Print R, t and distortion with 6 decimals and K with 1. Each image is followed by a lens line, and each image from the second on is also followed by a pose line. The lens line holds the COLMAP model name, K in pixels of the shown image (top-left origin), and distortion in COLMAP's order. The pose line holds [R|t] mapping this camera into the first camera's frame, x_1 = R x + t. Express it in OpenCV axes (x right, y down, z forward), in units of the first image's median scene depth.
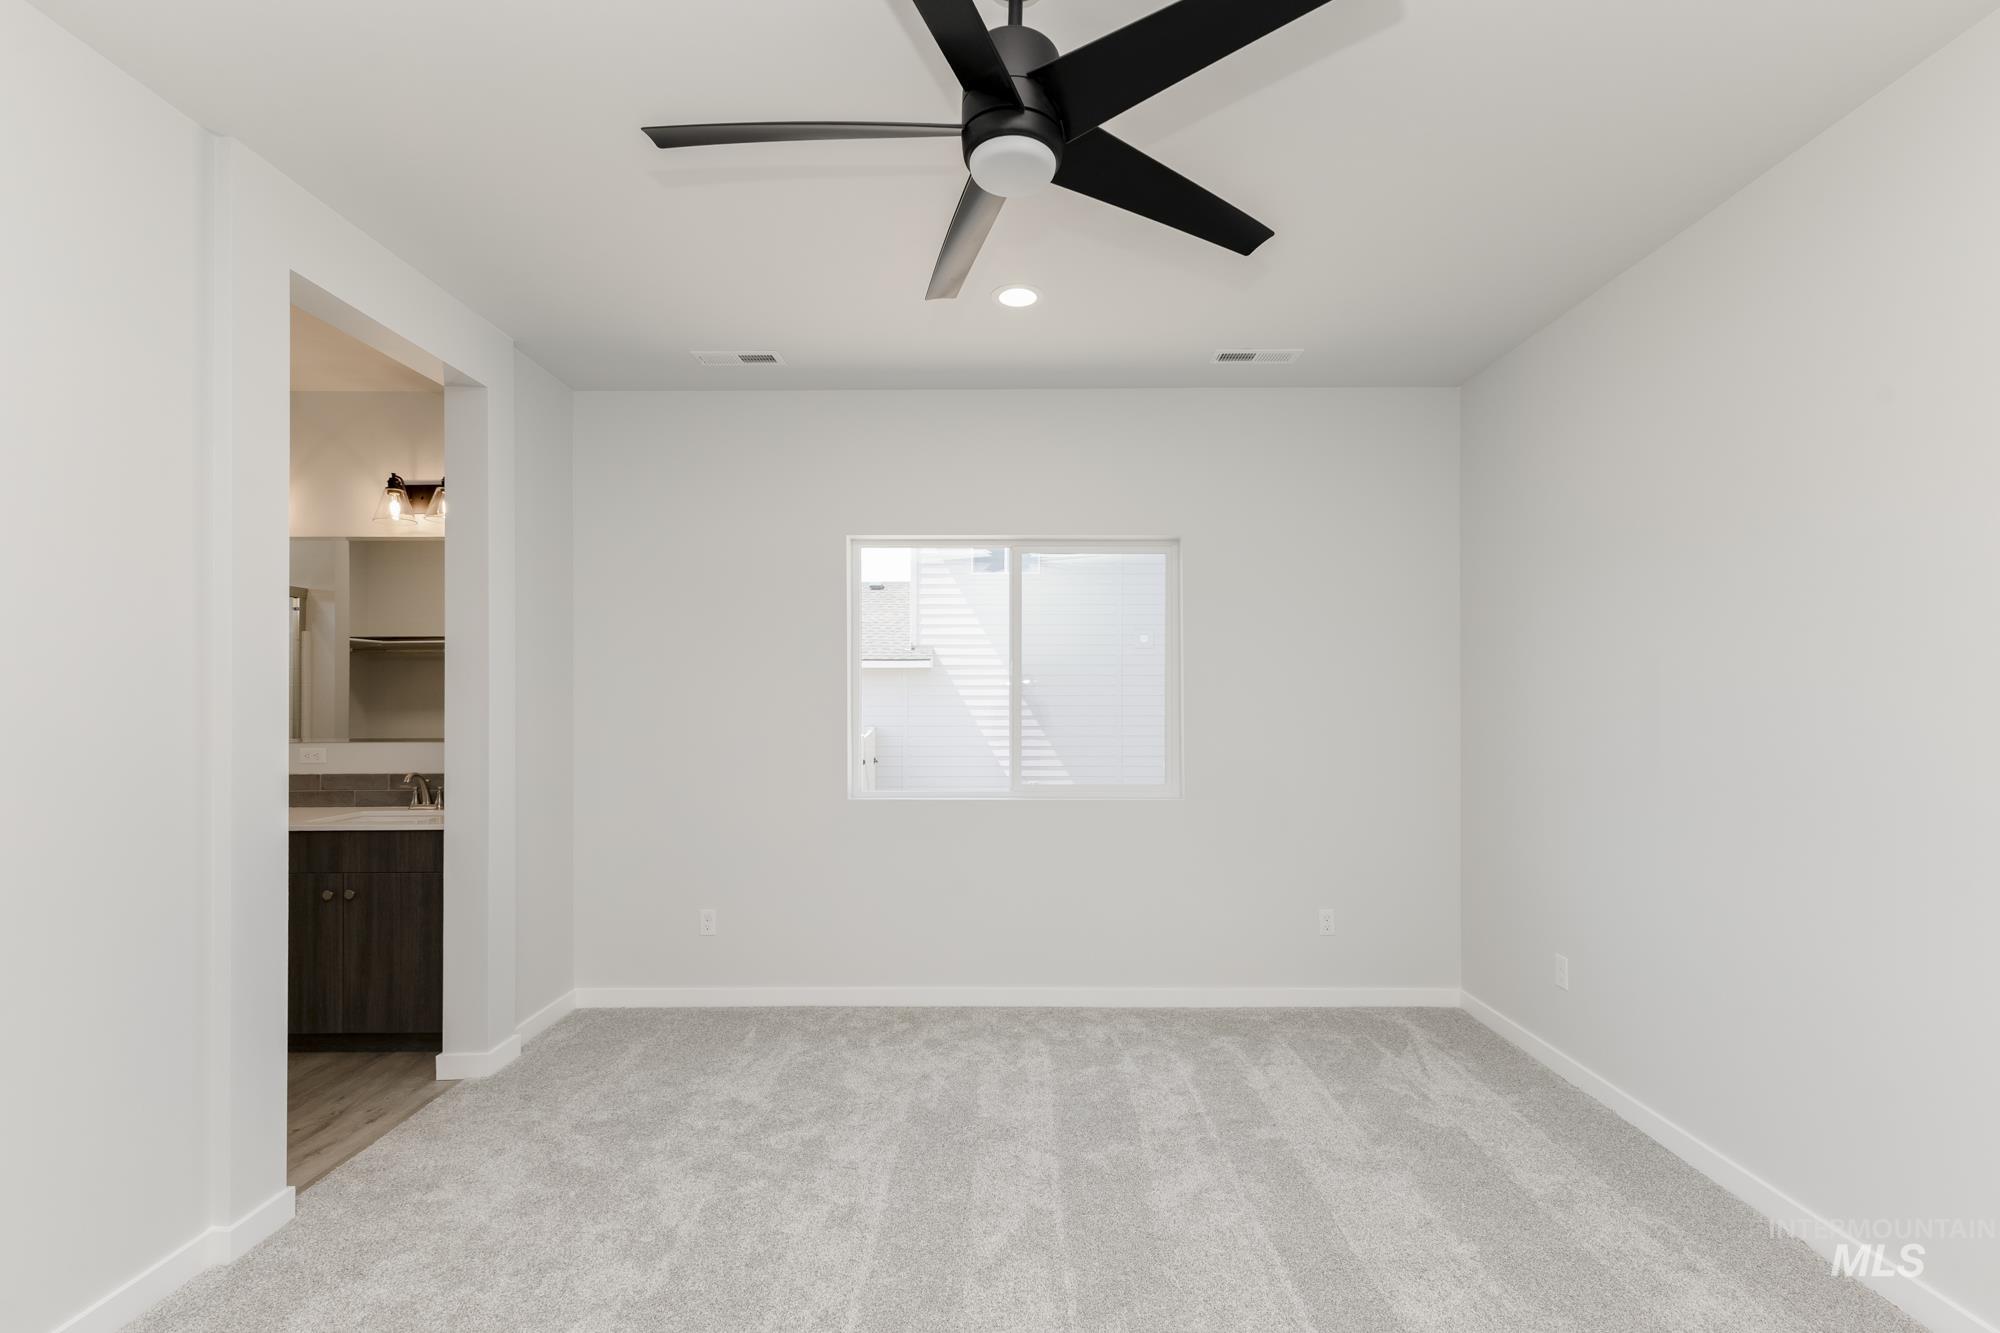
lens RADIAL K [[903.9, 0, 1000.1], [0, 903.9, 704.9], [0, 0, 1]] dist [0.013015, -0.000062]
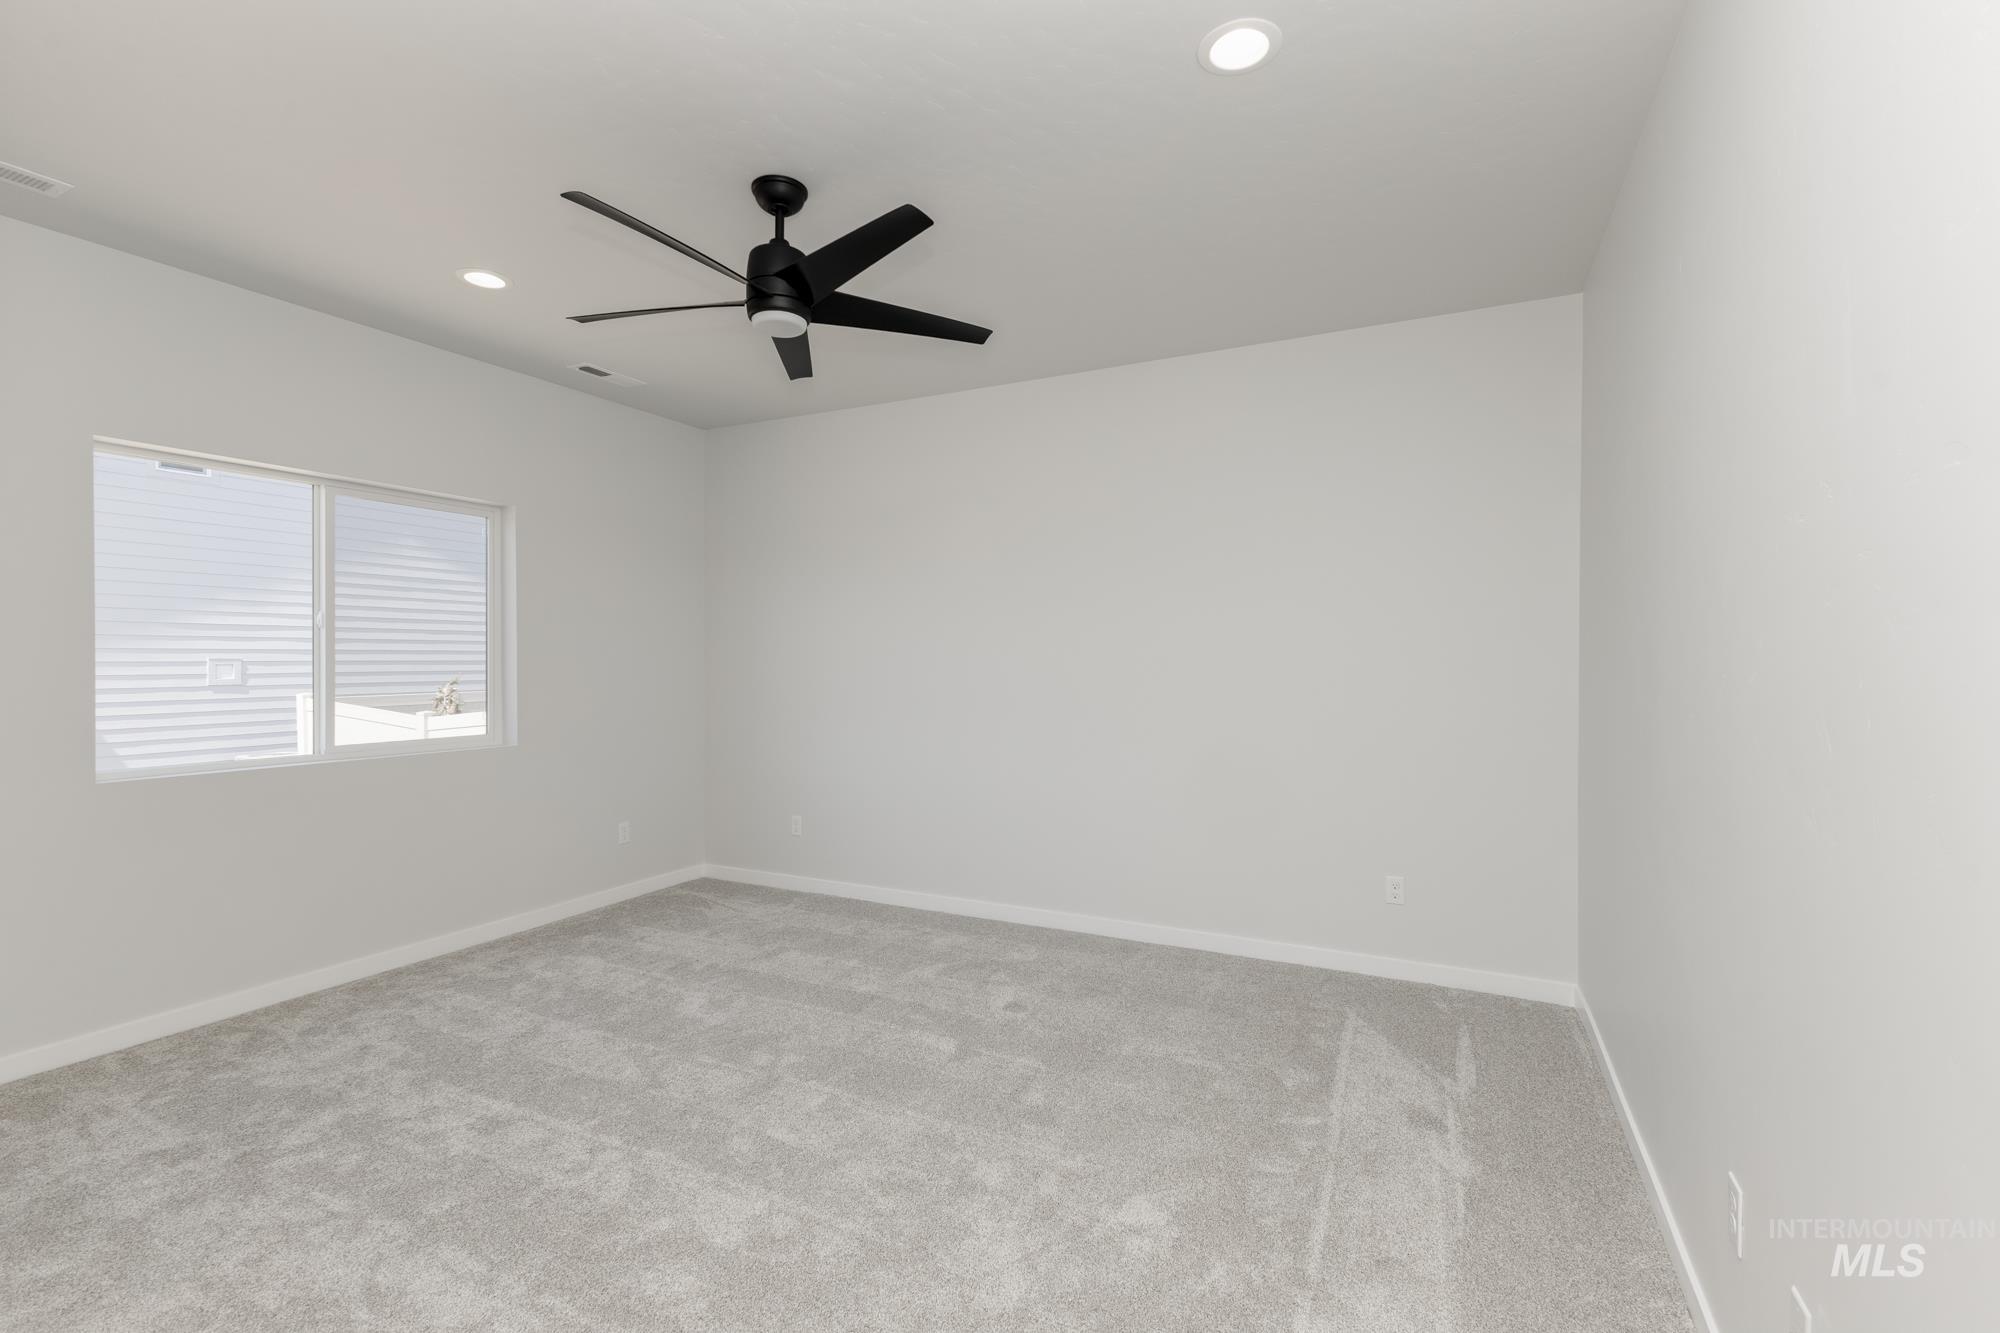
lens RADIAL K [[996.4, 0, 1000.0], [0, 996.4, 666.5], [0, 0, 1]] dist [0.016503, -0.000817]
pose [[0.409453, -0.004810, 0.912319, -0.783071], [0.002507, 0.999988, 0.004147, 0.006263], [-0.912328, 0.000589, 0.409460, -0.043904]]
